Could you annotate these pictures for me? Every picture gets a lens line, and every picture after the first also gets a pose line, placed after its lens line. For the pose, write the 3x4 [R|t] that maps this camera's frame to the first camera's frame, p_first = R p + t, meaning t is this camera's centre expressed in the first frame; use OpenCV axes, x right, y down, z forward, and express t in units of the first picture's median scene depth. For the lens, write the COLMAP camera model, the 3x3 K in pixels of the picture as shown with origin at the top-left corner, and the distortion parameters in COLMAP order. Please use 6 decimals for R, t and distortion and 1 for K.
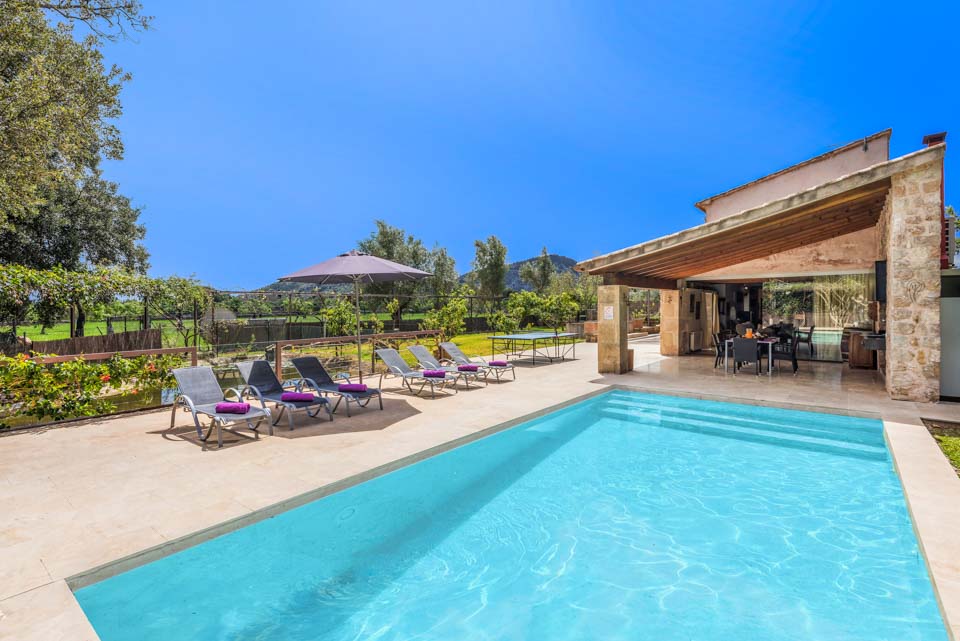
lens RADIAL K [[450.0, 0, 453.2], [0, 450.0, 317.7], [0, 0, 1]] dist [-0.000802, -0.000122]
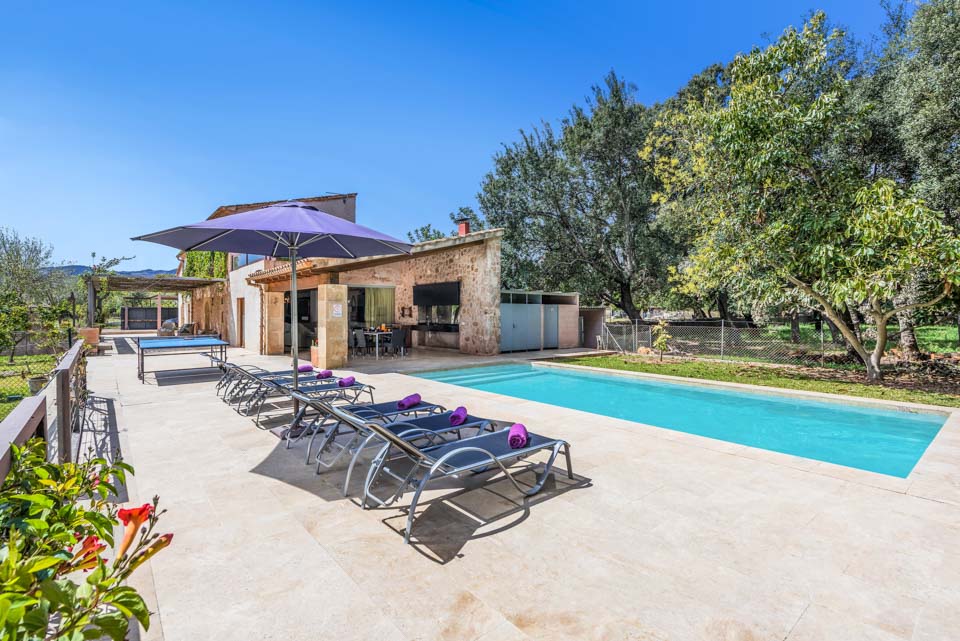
lens RADIAL K [[450.0, 0, 453.2], [0, 450.0, 317.7], [0, 0, 1]] dist [-0.000802, -0.000122]
pose [[0.211928, -0.004195, 0.977276, -0.956466], [0.020376, 0.999792, -0.000127, 0.017173], [-0.977073, 0.019940, 0.211969, 0.780416]]
